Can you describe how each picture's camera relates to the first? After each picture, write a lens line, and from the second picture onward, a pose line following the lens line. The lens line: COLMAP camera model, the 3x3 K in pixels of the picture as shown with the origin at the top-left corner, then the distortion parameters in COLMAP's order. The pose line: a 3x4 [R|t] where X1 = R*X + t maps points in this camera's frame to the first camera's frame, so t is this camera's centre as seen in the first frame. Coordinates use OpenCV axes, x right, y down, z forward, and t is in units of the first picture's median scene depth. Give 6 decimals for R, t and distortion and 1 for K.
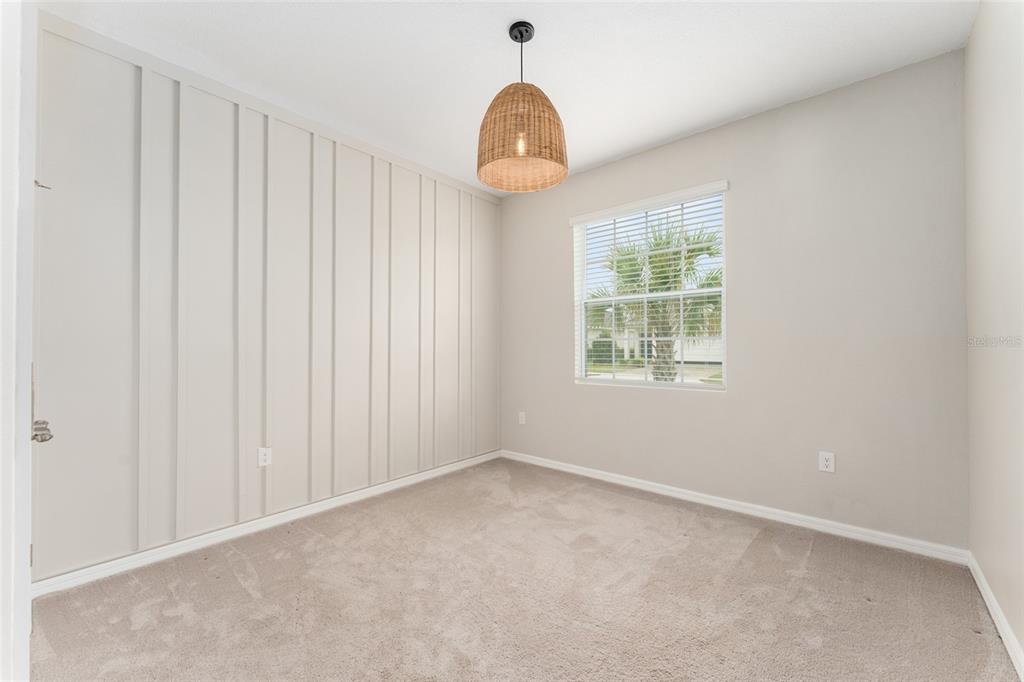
lens RADIAL K [[414.5, 0, 512.0], [0, 414.5, 341.0], [0, 0, 1]] dist [-0.000338, 0.000023]
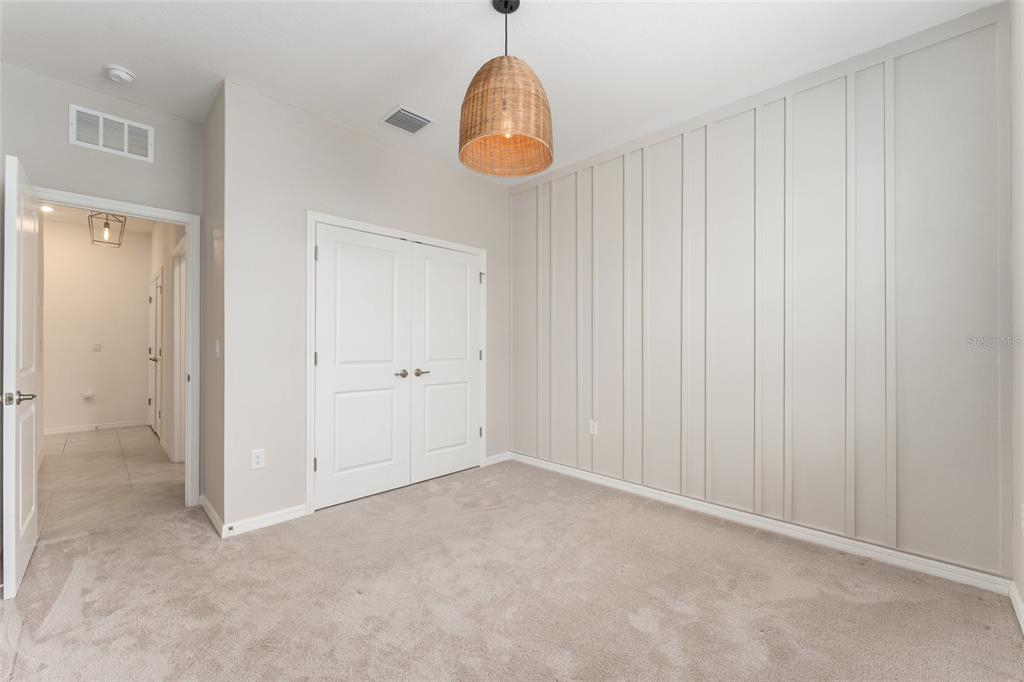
lens RADIAL K [[408.9, 0, 510.4], [0, 408.9, 342.4], [0, 0, 1]] dist [-0.001873, -0.000228]
pose [[-0.059178, 0.000074, -0.998247, 0.707263], [0.013101, 0.999914, -0.000702, 0.008559], [0.998162, -0.013119, -0.059173, 0.817157]]
